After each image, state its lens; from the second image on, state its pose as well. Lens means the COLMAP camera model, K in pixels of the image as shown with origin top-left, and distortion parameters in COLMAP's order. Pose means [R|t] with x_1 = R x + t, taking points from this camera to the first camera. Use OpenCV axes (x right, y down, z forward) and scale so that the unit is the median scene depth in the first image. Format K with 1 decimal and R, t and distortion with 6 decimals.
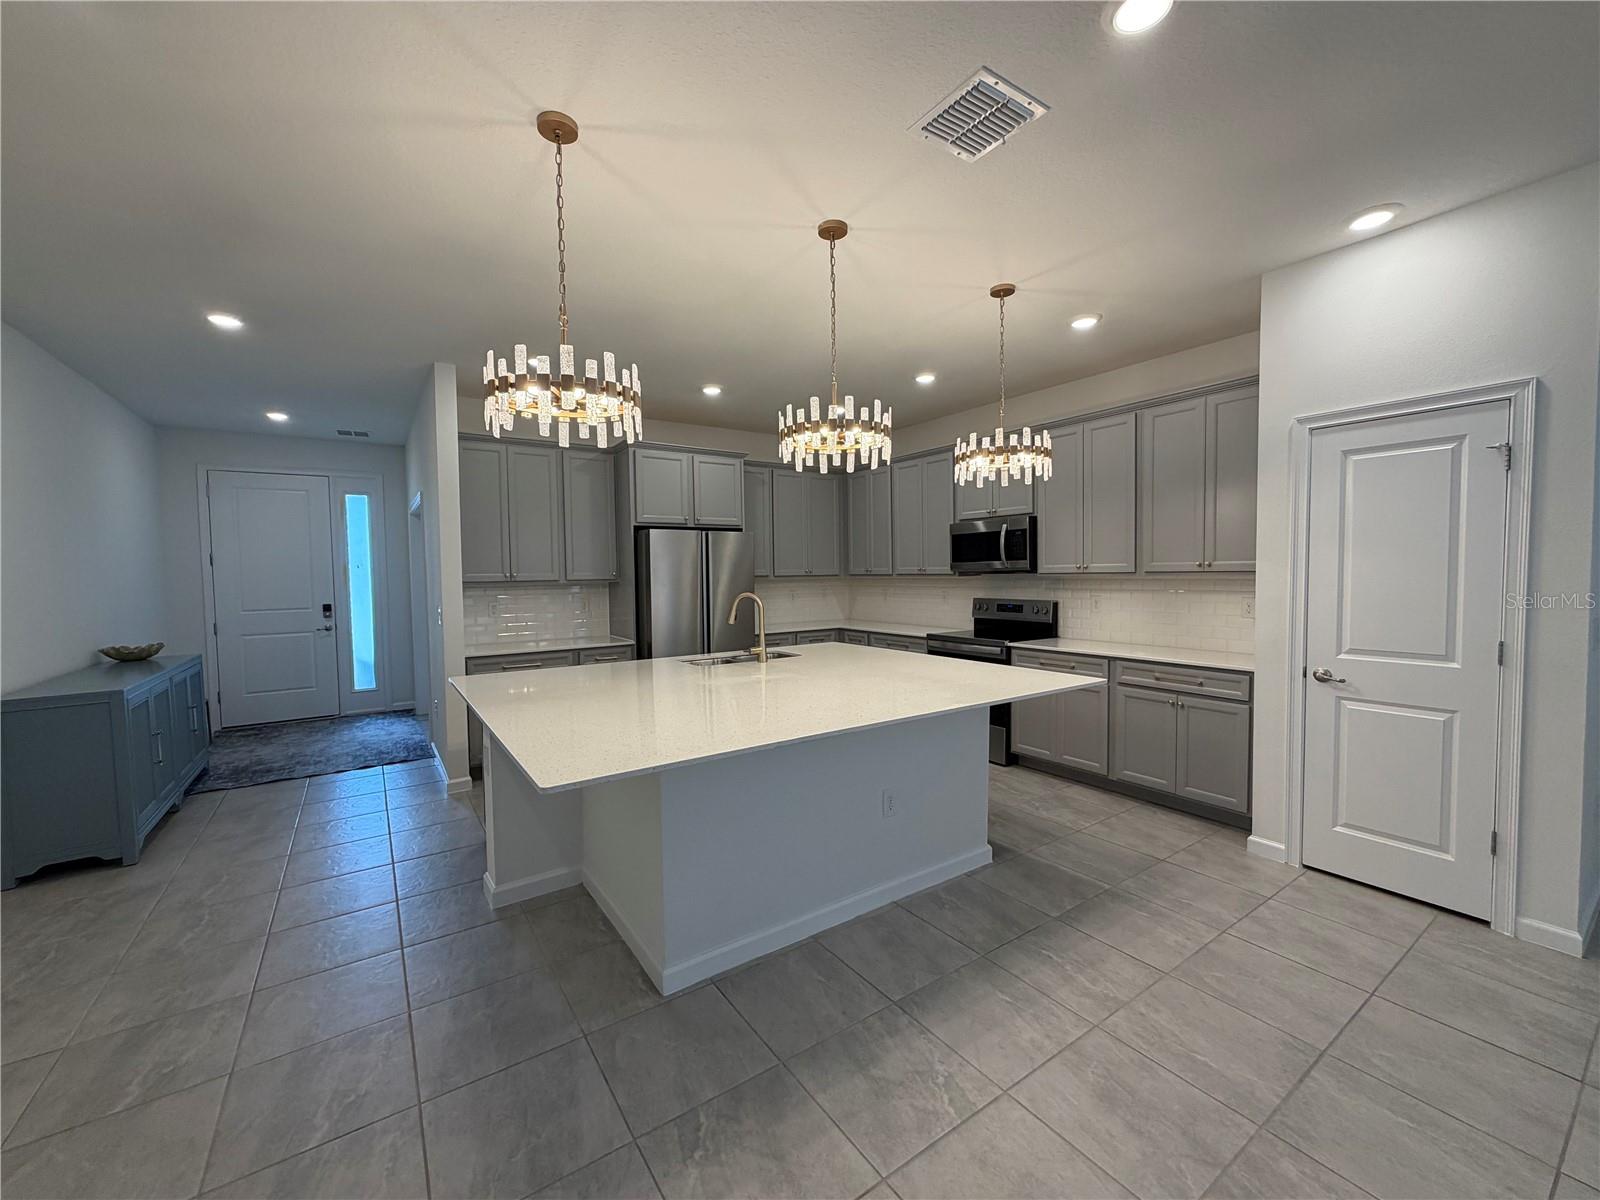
lens RADIAL K [[637.2, 0, 794.9], [0, 637.2, 600.3], [0, 0, 1]] dist [0.002024, -0.000420]
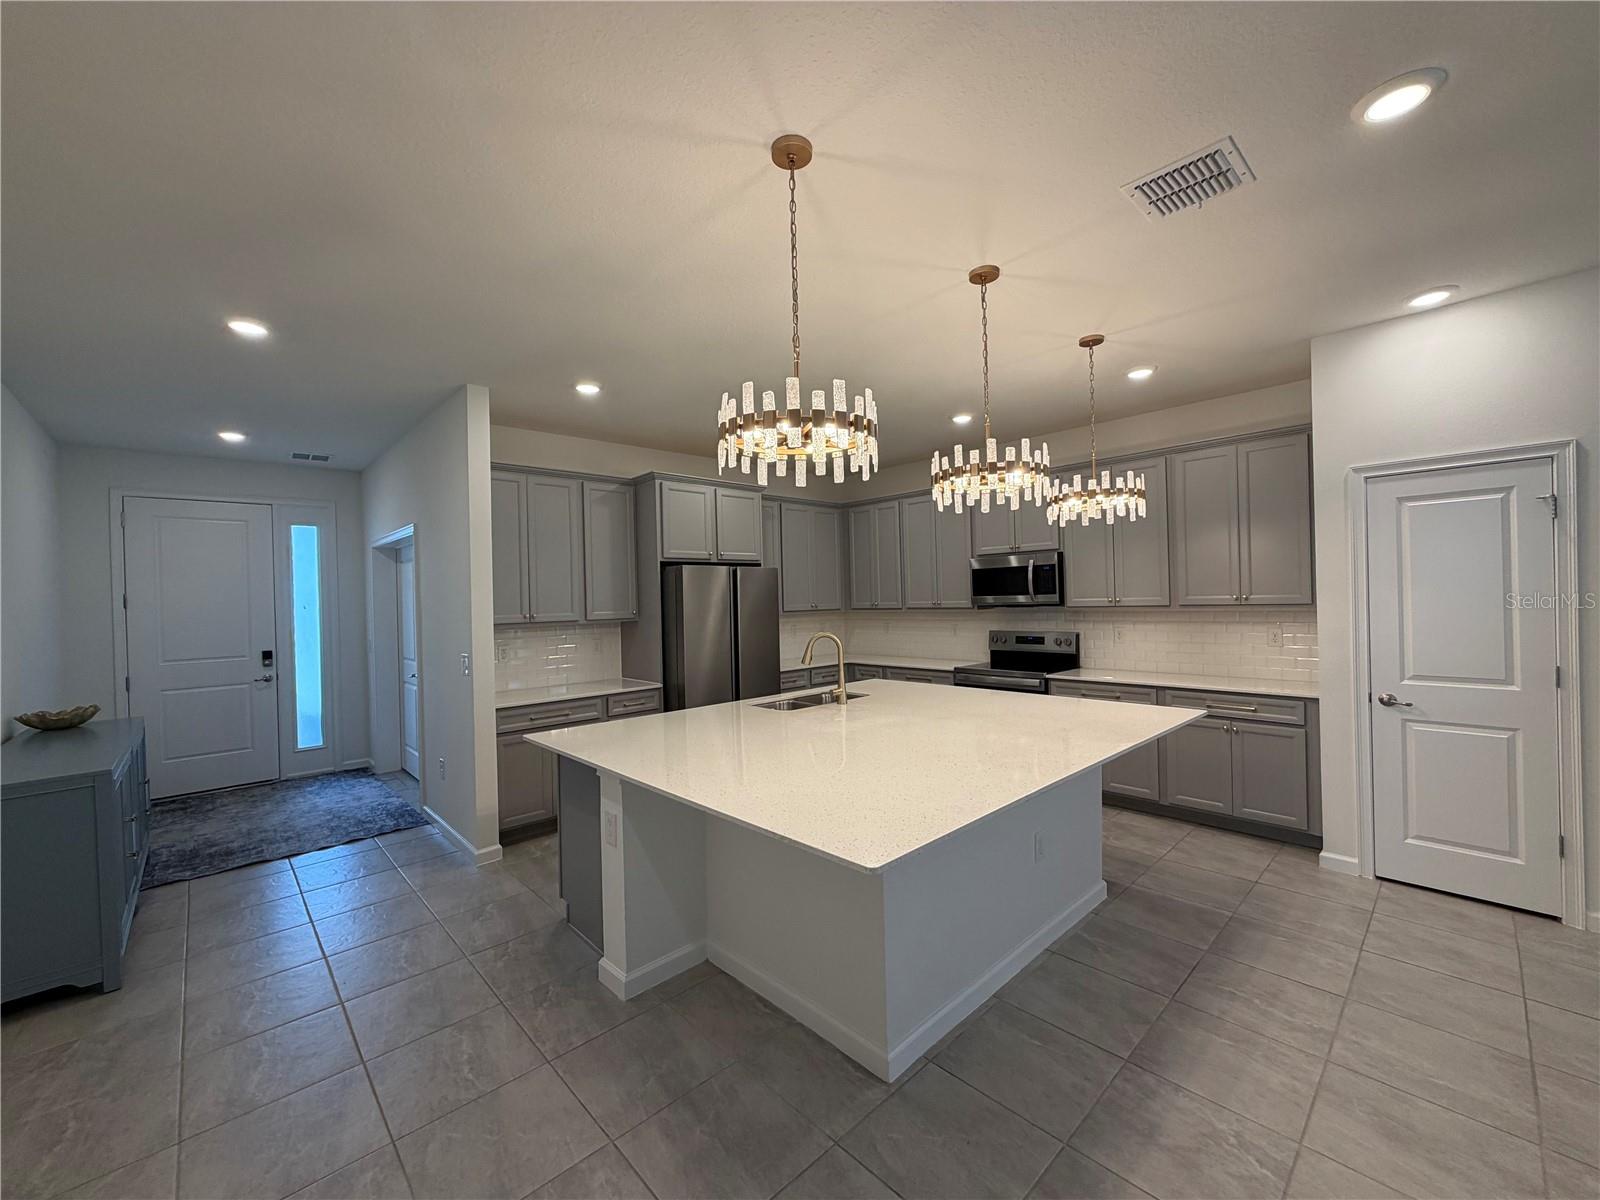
lens RADIAL K [[637.2, 0, 795.3], [0, 637.2, 601.4], [0, 0, 1]] dist [0.002024, -0.000420]
pose [[0.987897, -0.011606, 0.154675, -0.325954], [0.018374, 0.998932, -0.042398, -0.022575], [-0.154018, 0.044726, 0.987055, 0.060590]]
